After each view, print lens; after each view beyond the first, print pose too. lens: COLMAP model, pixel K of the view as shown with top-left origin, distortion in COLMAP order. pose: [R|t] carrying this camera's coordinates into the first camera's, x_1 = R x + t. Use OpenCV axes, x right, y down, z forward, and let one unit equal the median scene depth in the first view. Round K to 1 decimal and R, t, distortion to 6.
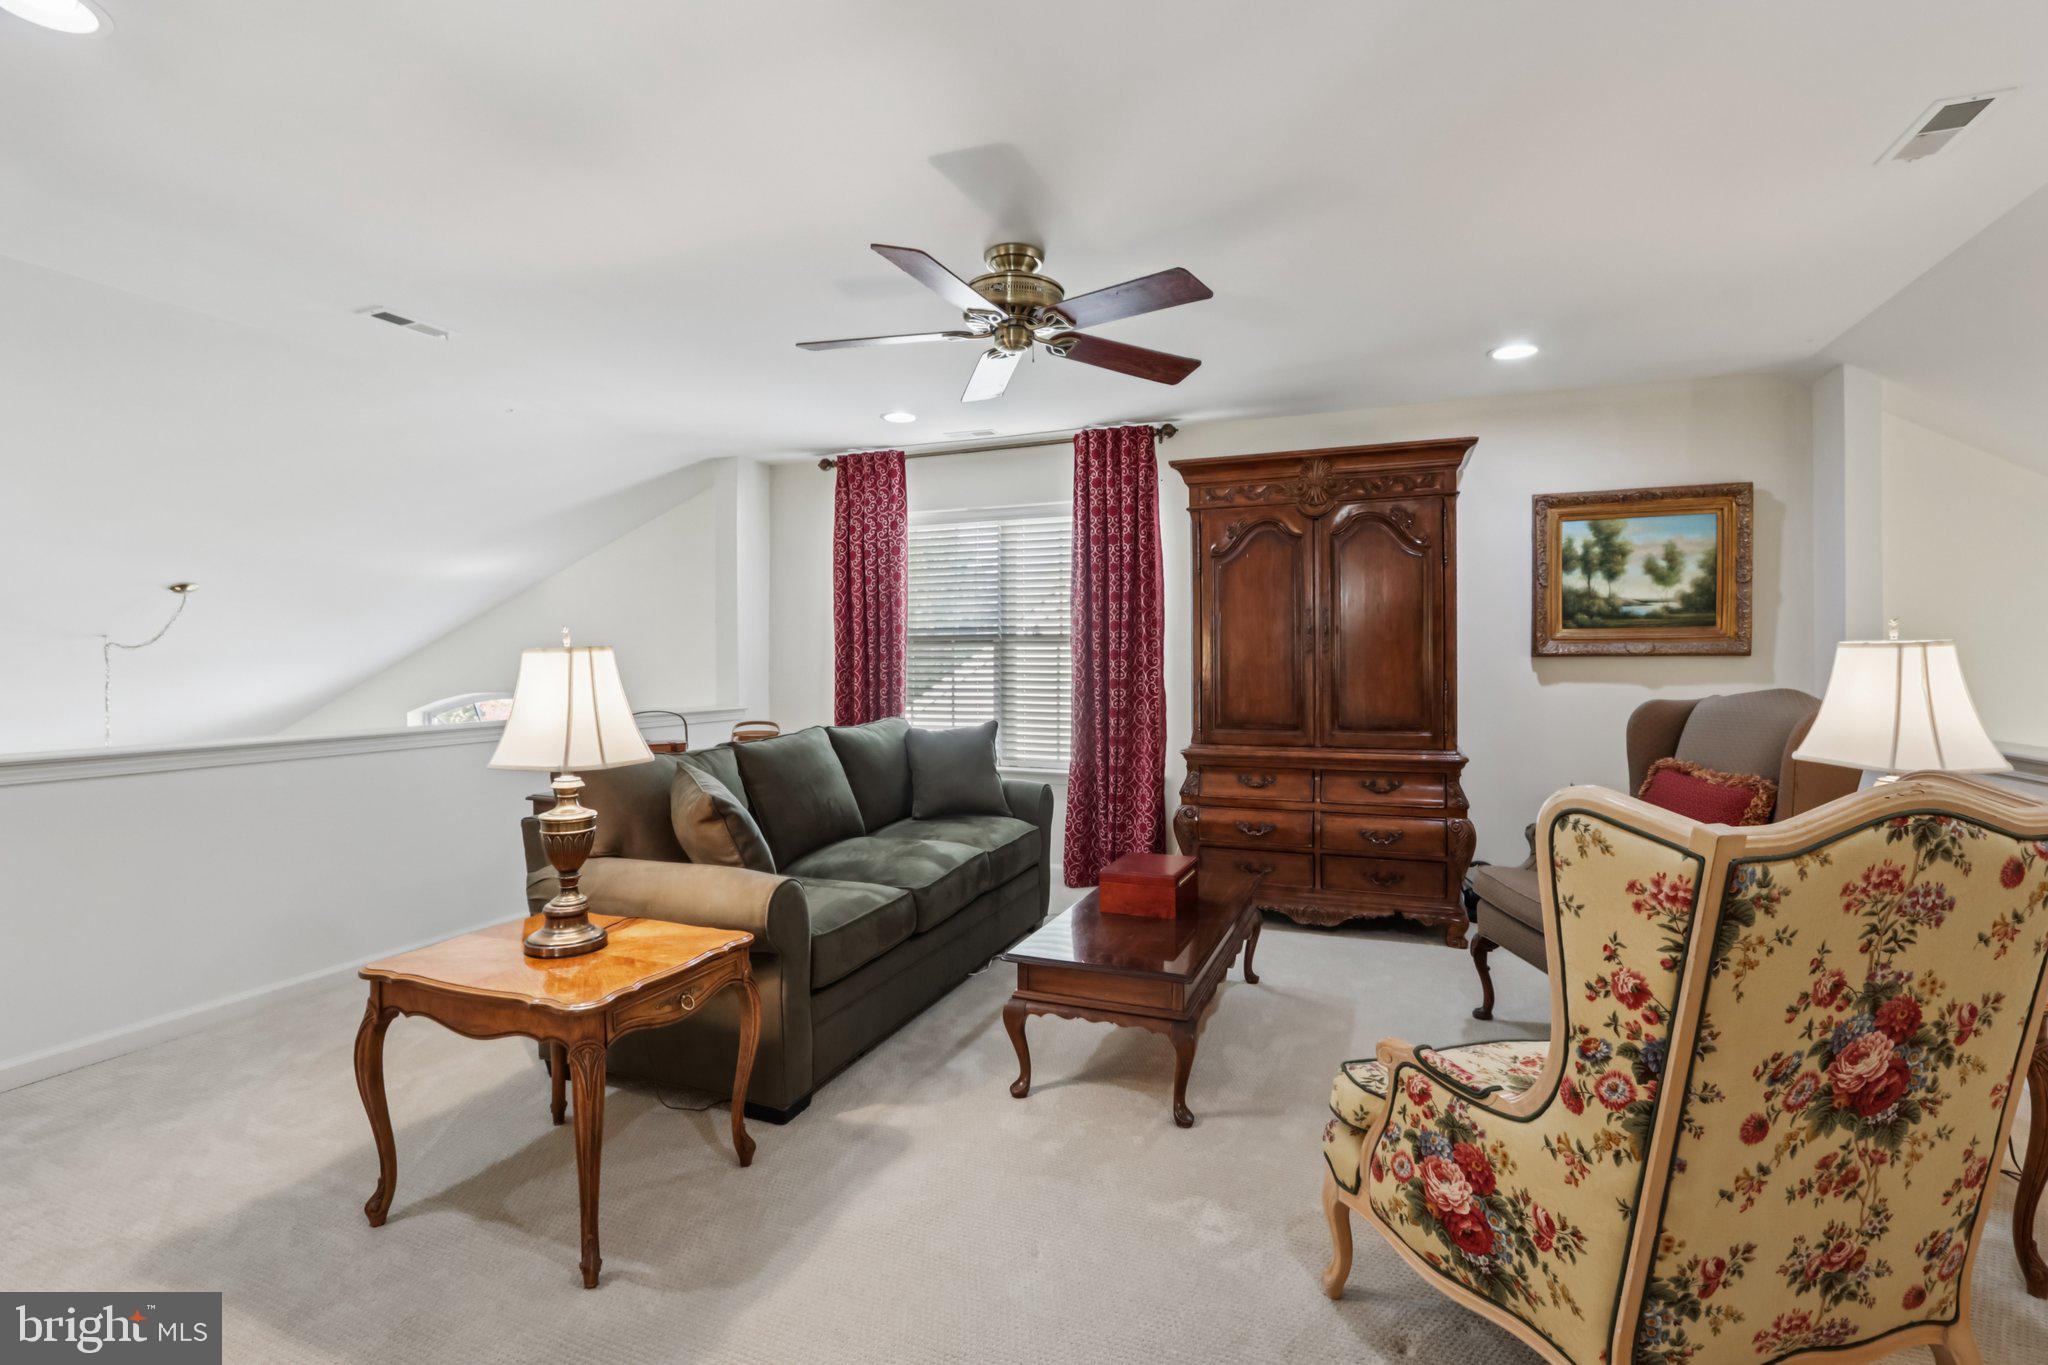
lens RADIAL K [[965.4, 0, 1012.4], [0, 965.4, 665.0], [0, 0, 1]] dist [-0.019123, 0.001643]
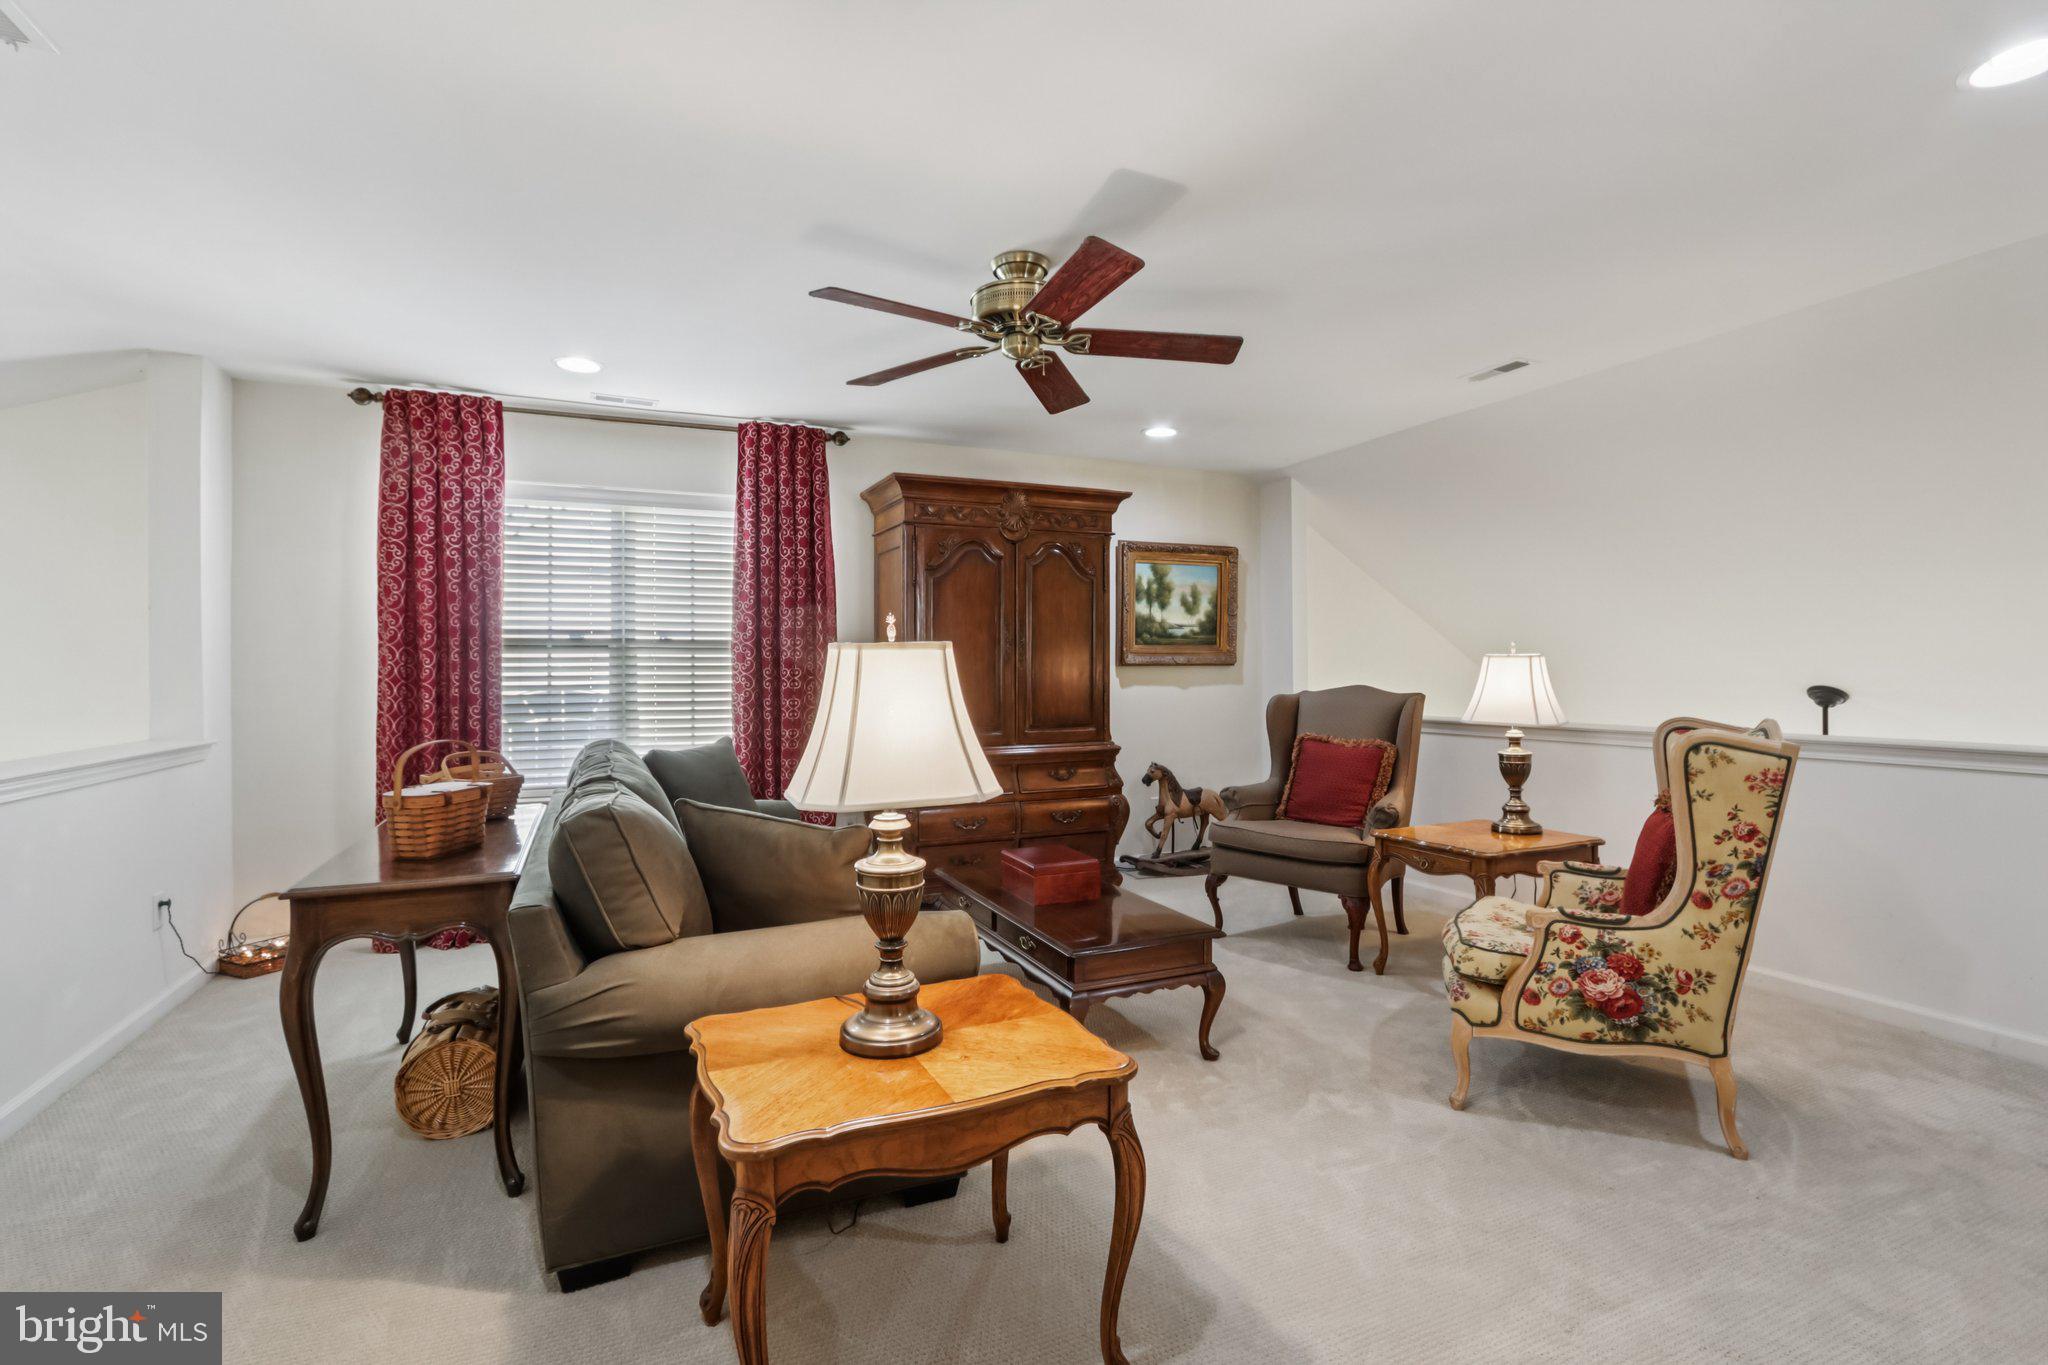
lens RADIAL K [[959.0, 0, 1037.6], [0, 959.0, 671.1], [0, 0, 1]] dist [-0.017892, 0.000422]
pose [[0.687535, -0.000624, 0.726151, -0.479793], [0.006985, 0.999959, -0.005754, 0.004926], [-0.726118, 0.009028, 0.687511, 0.202643]]
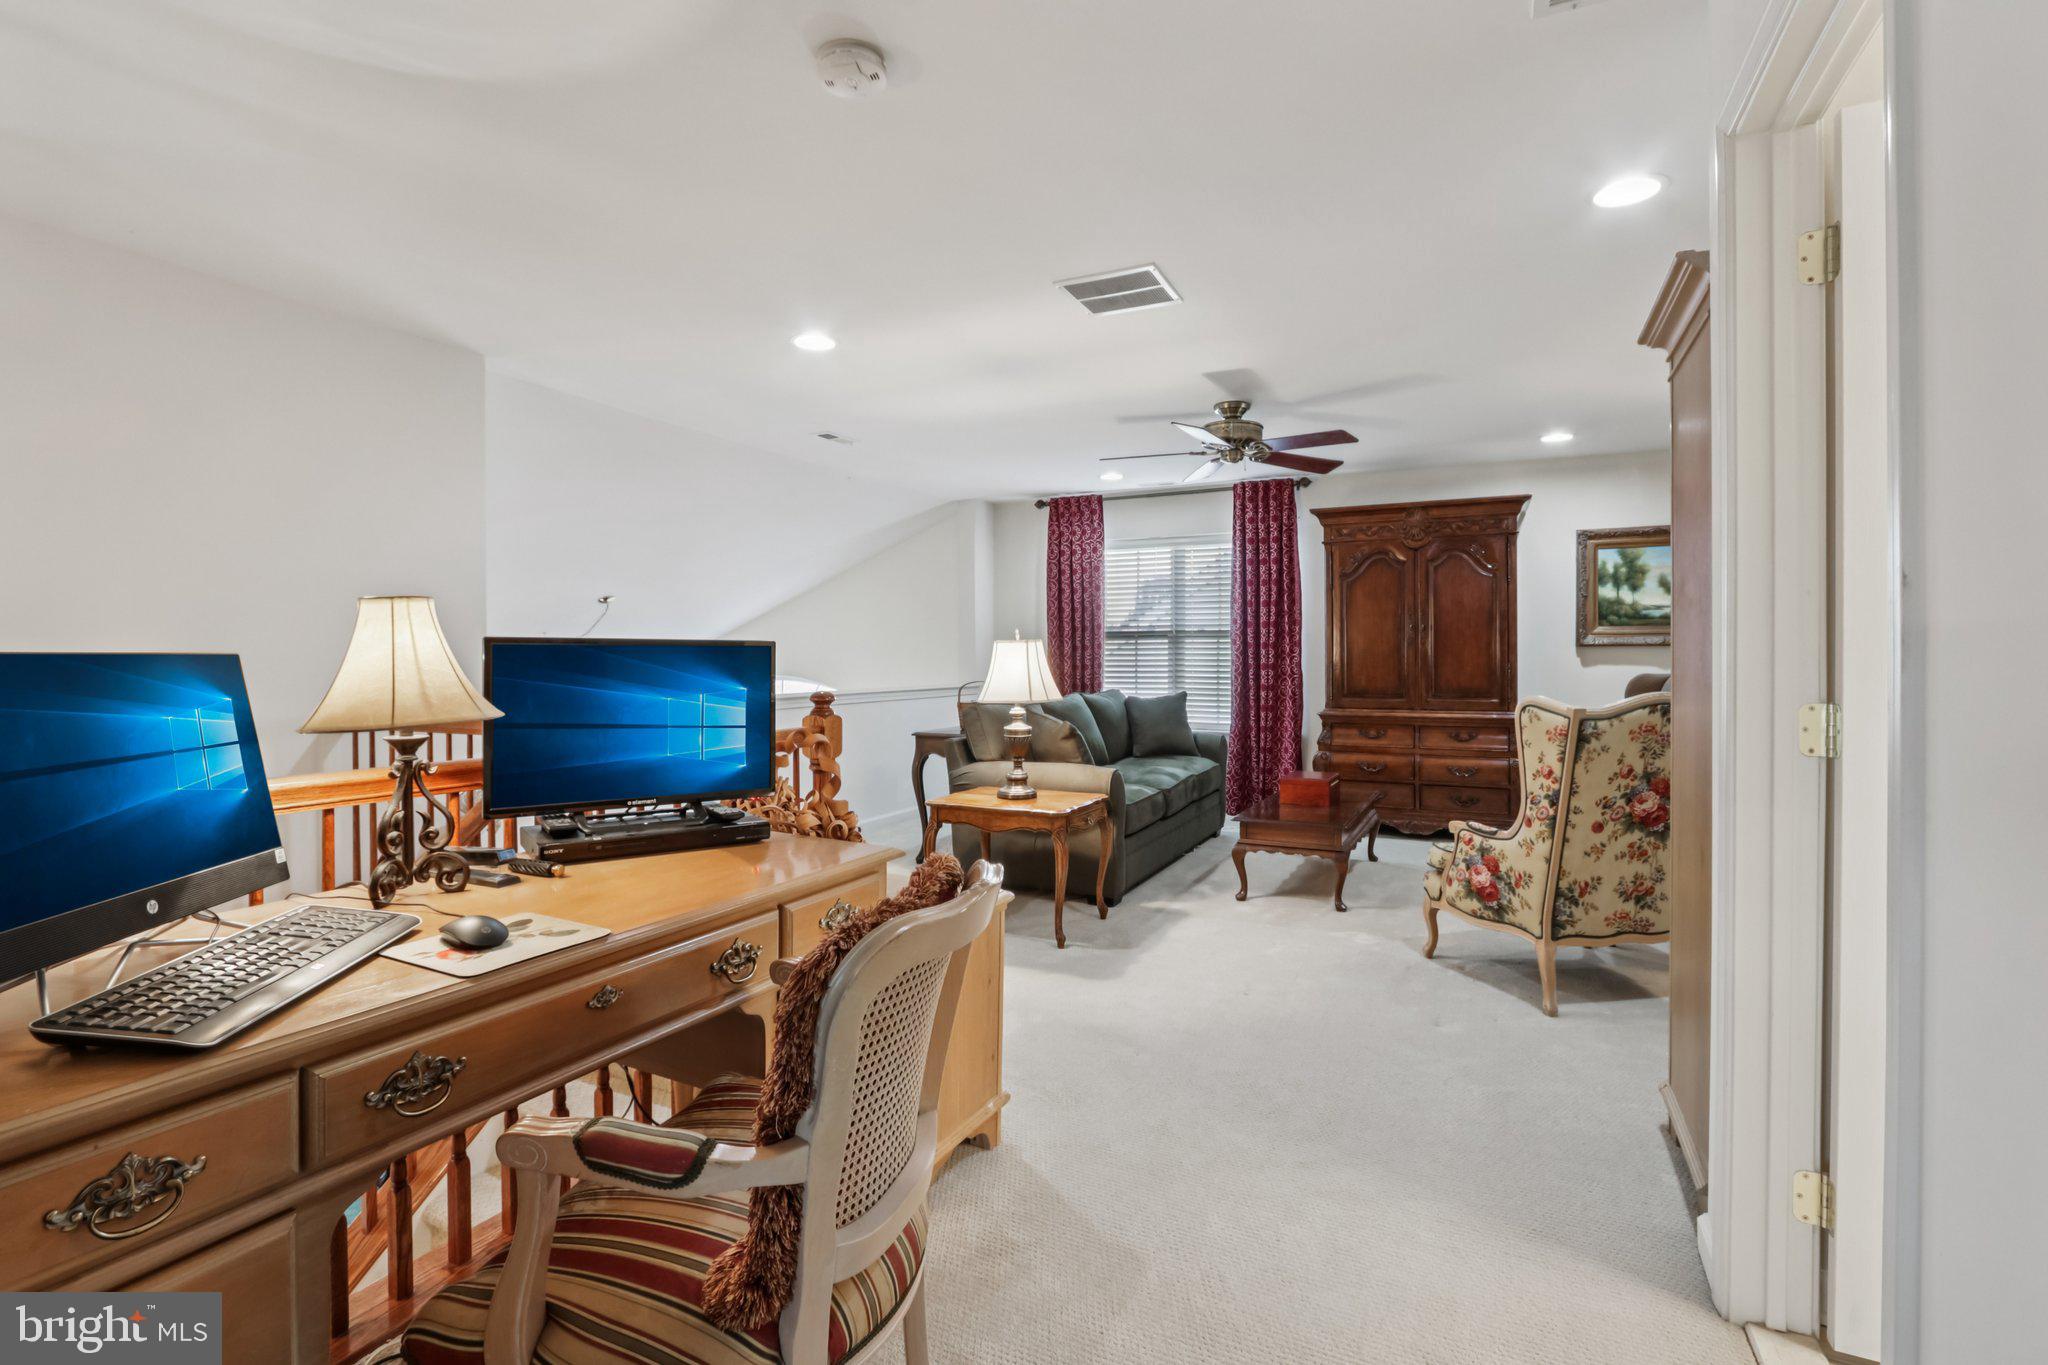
lens RADIAL K [[980.8, 0, 1010.3], [0, 980.8, 660.9], [0, 0, 1]] dist [-0.017088, 0.000760]
pose [[0.996577, 0.000716, -0.082668, -0.162765], [-0.000521, 0.999997, 0.002379, 0.009456], [0.082669, -0.002328, 0.996574, -0.489112]]
